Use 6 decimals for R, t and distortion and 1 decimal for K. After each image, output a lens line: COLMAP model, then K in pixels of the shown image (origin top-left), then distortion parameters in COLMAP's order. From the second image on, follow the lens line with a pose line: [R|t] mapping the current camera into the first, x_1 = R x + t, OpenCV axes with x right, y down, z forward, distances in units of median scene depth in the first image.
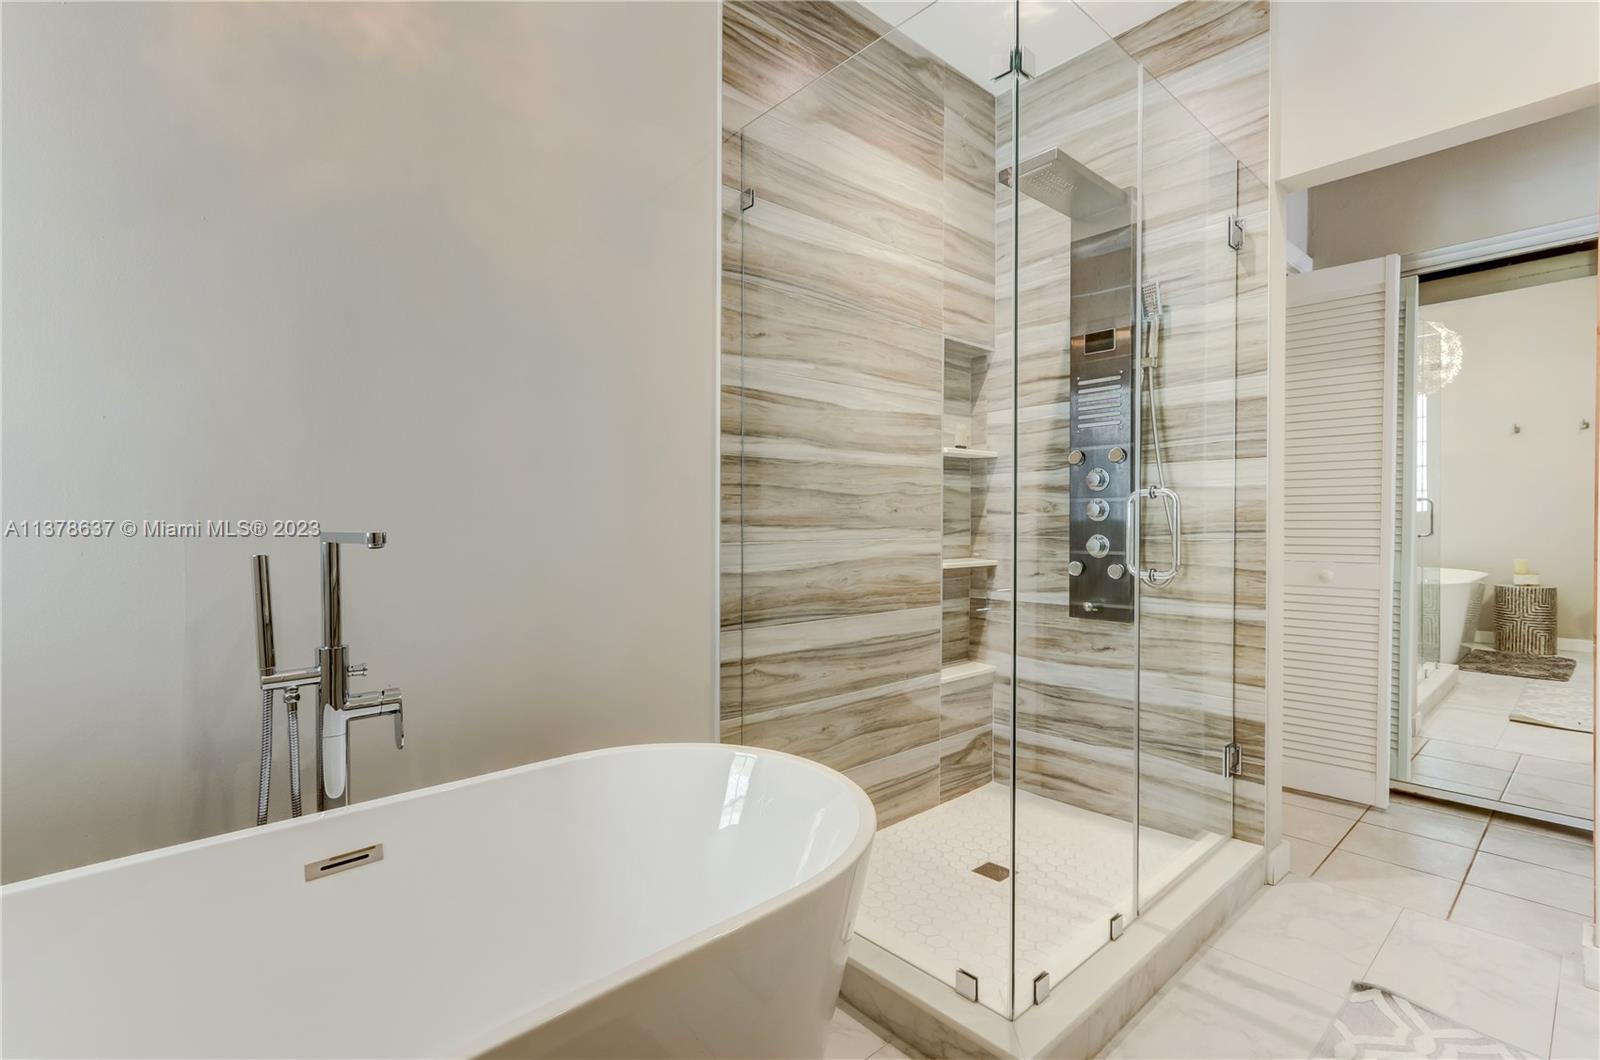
lens RADIAL K [[743.5, 0, 804.4], [0, 743.5, 529.4], [0, 0, 1]] dist [-0.001774, 0.002978]
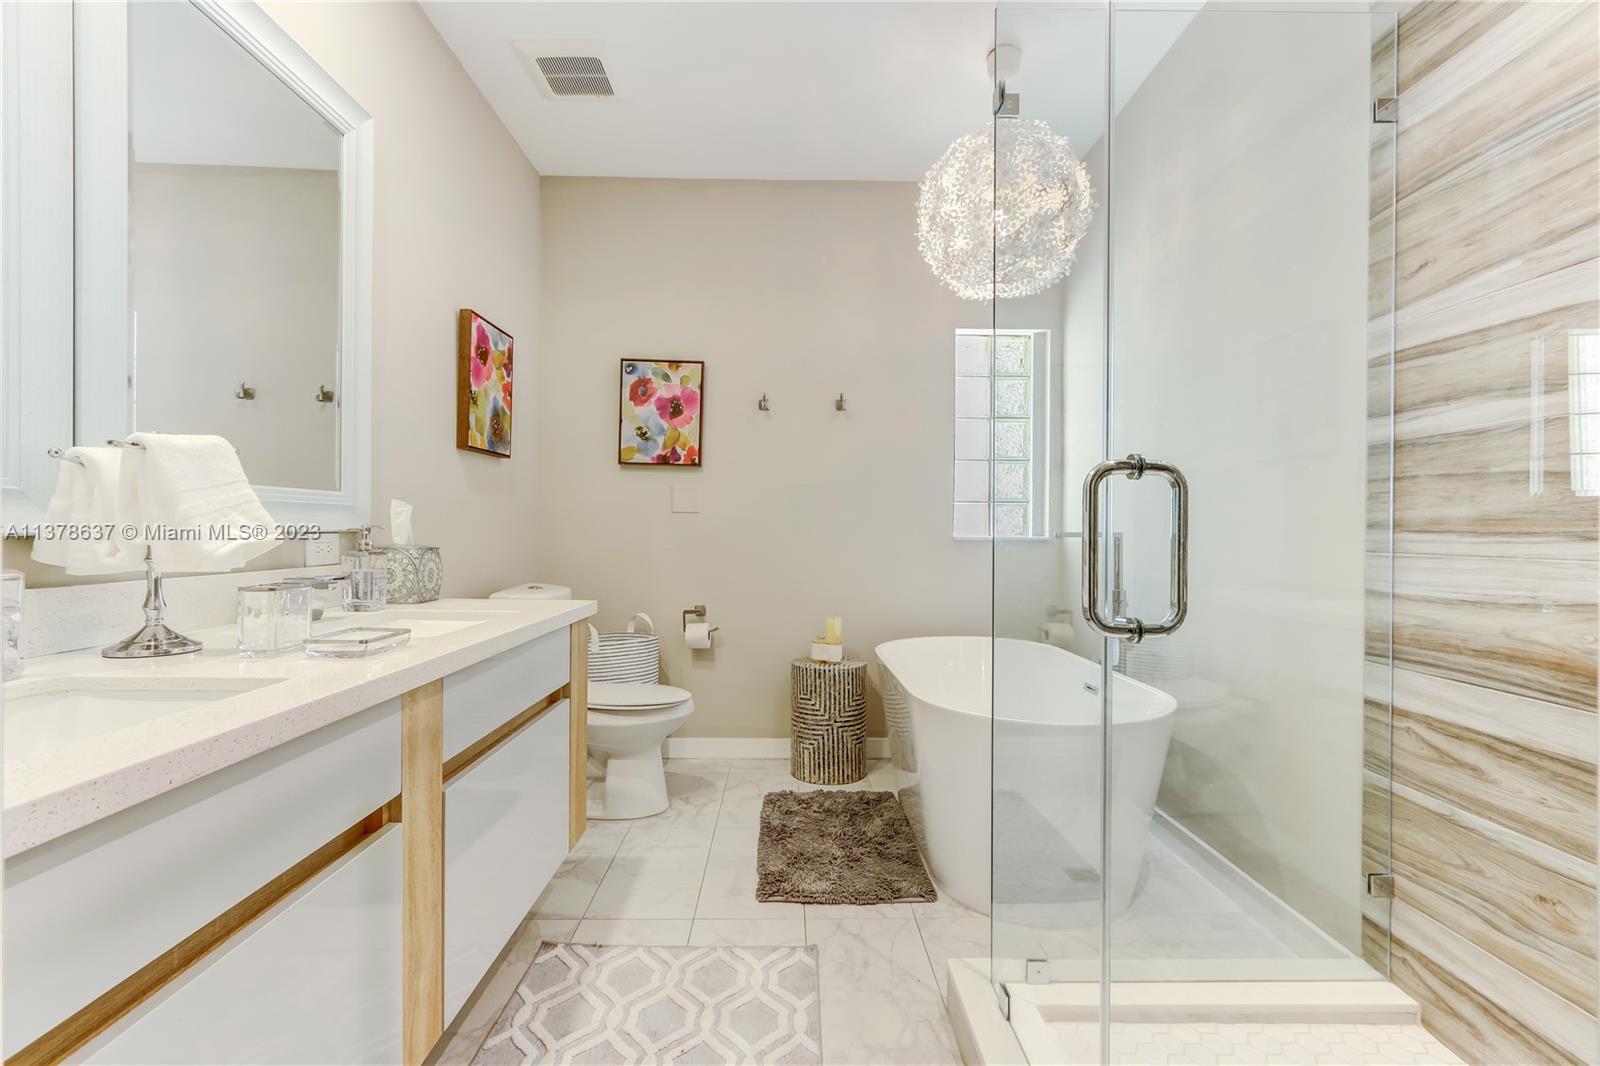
lens RADIAL K [[743.5, 0, 804.4], [0, 743.5, 531.7], [0, 0, 1]] dist [-0.001774, 0.002978]
pose [[-0.650636, 0.001902, -0.759388, 0.886529], [-0.010235, 0.999884, 0.011273, -0.007194], [0.759321, 0.015107, -0.650541, 1.027657]]
